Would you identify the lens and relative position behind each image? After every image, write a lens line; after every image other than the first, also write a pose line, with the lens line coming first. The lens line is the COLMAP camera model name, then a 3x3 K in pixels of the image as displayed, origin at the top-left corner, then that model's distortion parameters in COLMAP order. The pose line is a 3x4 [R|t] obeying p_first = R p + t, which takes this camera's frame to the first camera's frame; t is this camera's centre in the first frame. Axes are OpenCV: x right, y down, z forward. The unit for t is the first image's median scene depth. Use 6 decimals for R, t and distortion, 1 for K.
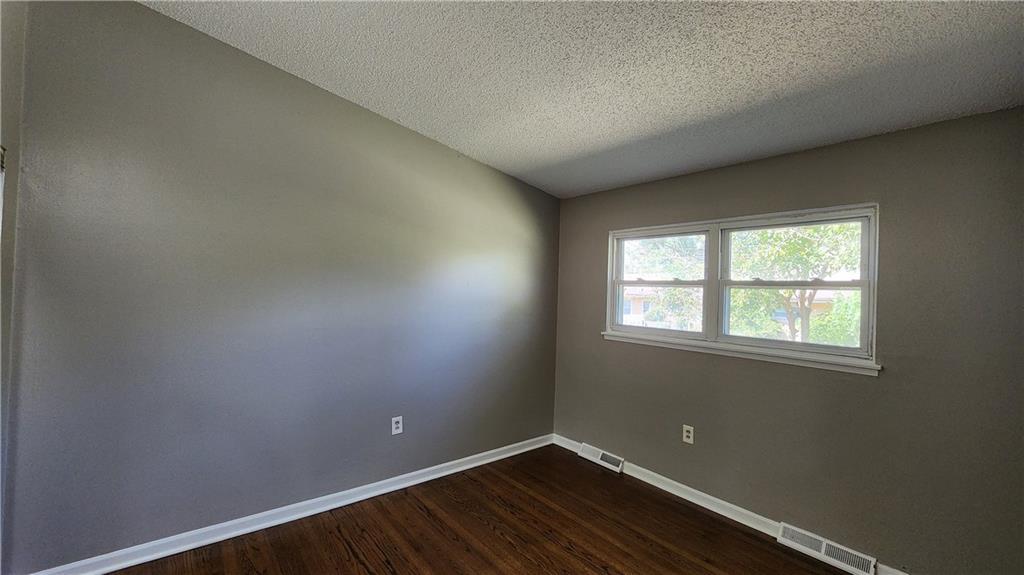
lens RADIAL K [[416.7, 0, 515.2], [0, 416.7, 285.8], [0, 0, 1]] dist [-0.001680, -0.000257]
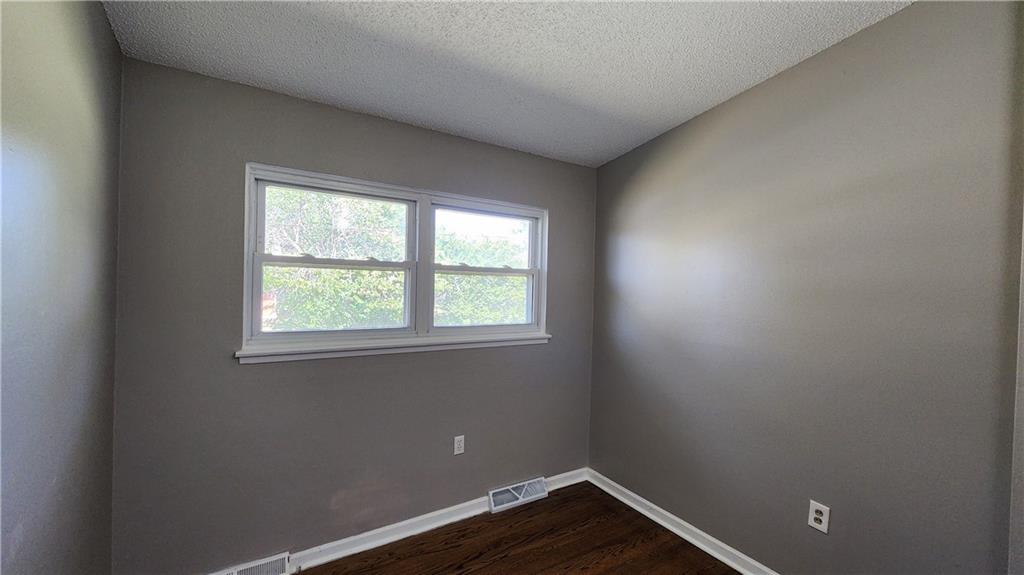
lens RADIAL K [[416.7, 0, 515.2], [0, 416.7, 285.8], [0, 0, 1]] dist [-0.001680, -0.000257]
pose [[0.098470, -0.039442, 0.994358, -0.333116], [-0.043776, 0.998075, 0.043924, -0.013068], [-0.994177, -0.047854, 0.096554, 0.726107]]
